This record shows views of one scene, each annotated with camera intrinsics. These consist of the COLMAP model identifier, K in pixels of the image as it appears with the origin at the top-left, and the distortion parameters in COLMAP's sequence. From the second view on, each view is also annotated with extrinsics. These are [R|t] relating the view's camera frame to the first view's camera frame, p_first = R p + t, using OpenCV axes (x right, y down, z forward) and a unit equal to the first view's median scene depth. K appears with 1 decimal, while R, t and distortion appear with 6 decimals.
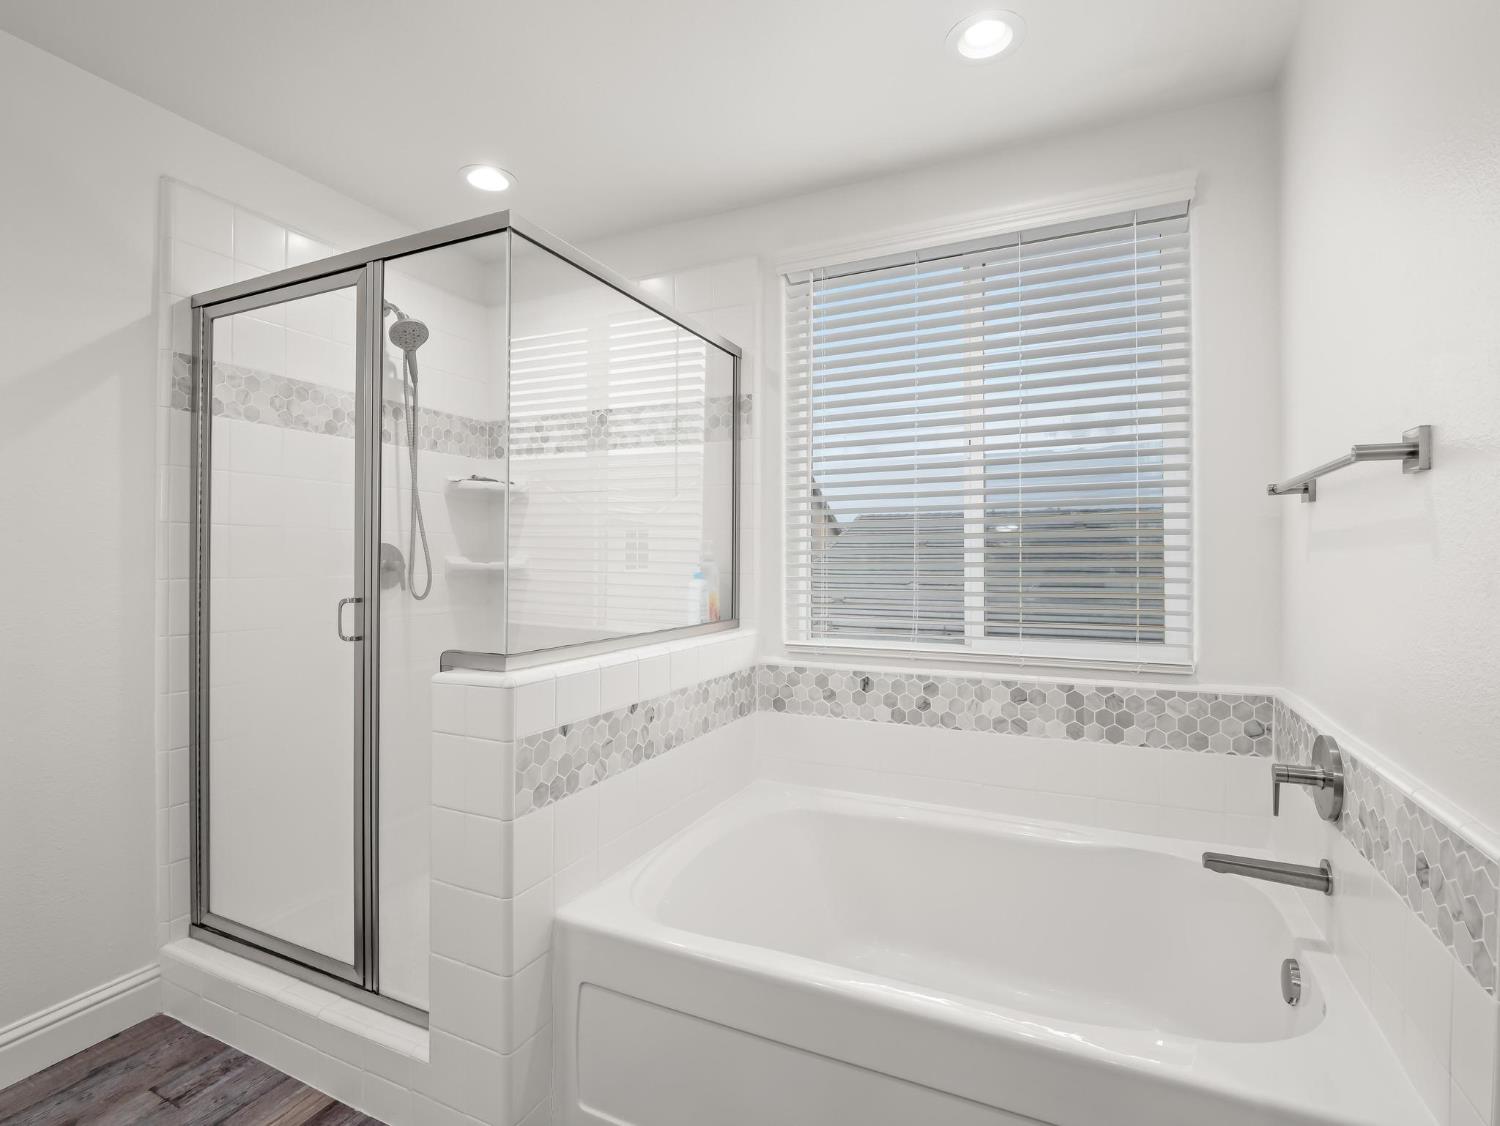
lens RADIAL K [[730.5, 0, 750.1], [0, 730.5, 555.3], [0, 0, 1]] dist [-0.016489, -0.000903]
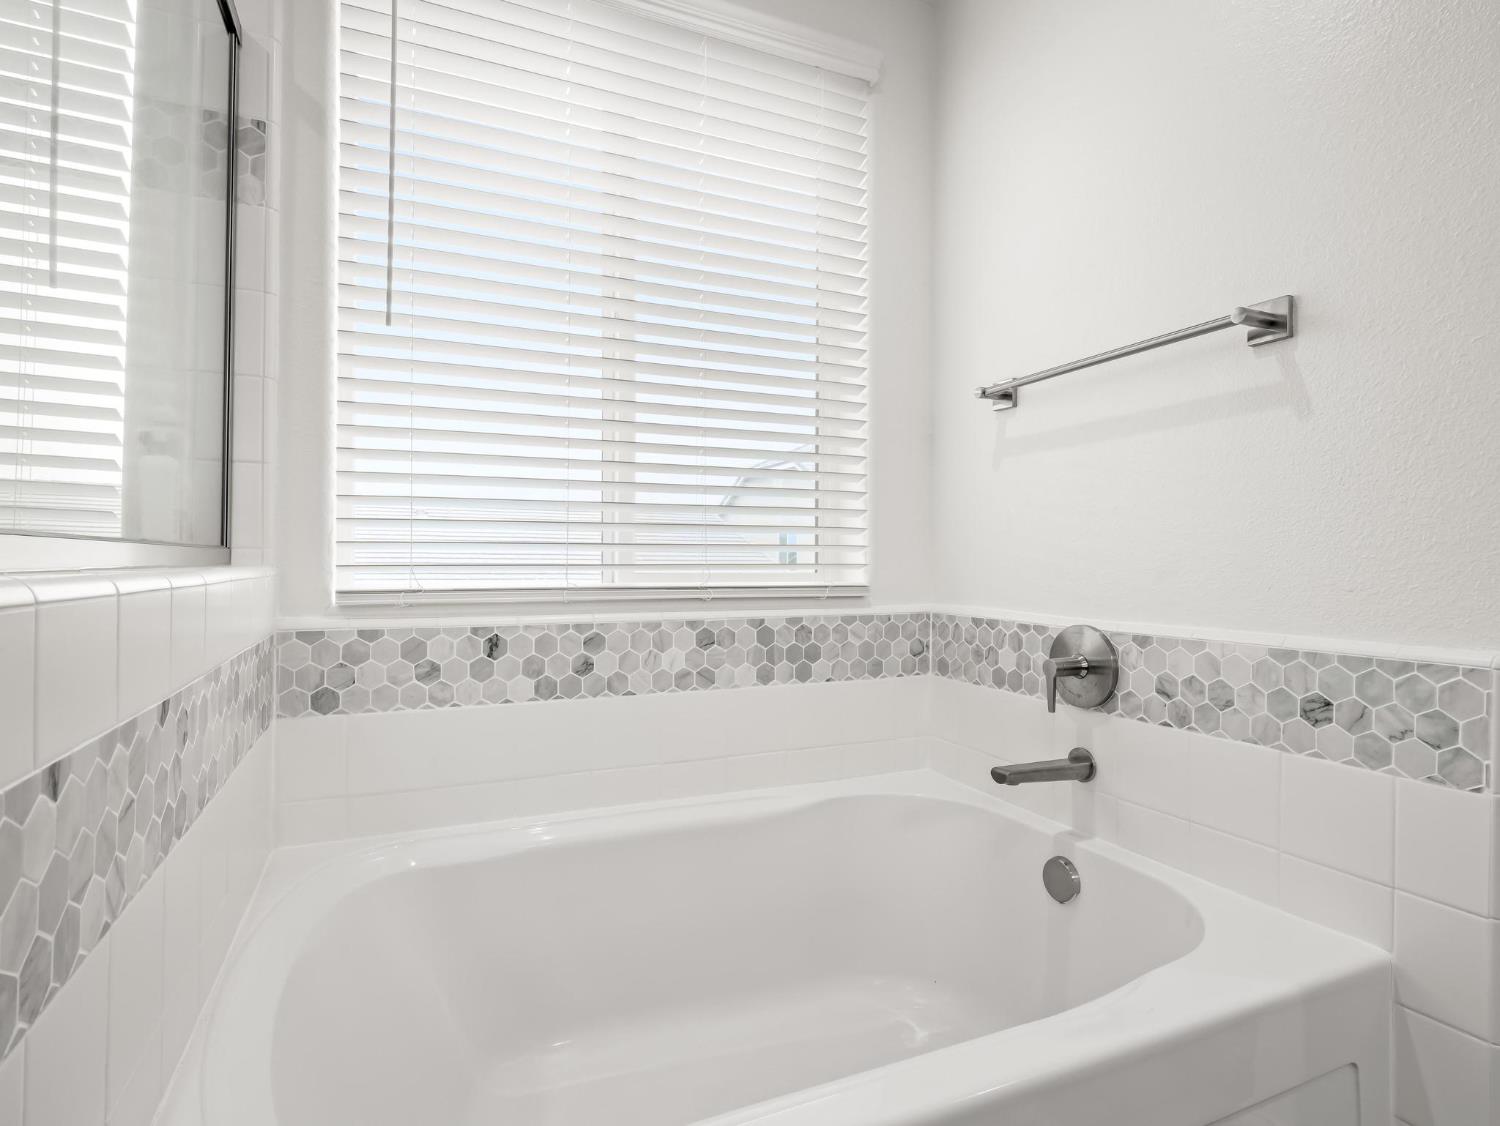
lens RADIAL K [[790.7, 0, 748.4], [0, 790.7, 557.9], [0, 0, 1]] dist [0.000742, -0.000782]
pose [[0.652677, 0.005583, 0.757616, -0.241187], [-0.006954, 0.999975, -0.001379, 0.111220], [-0.757604, -0.004368, 0.652699, 0.431687]]
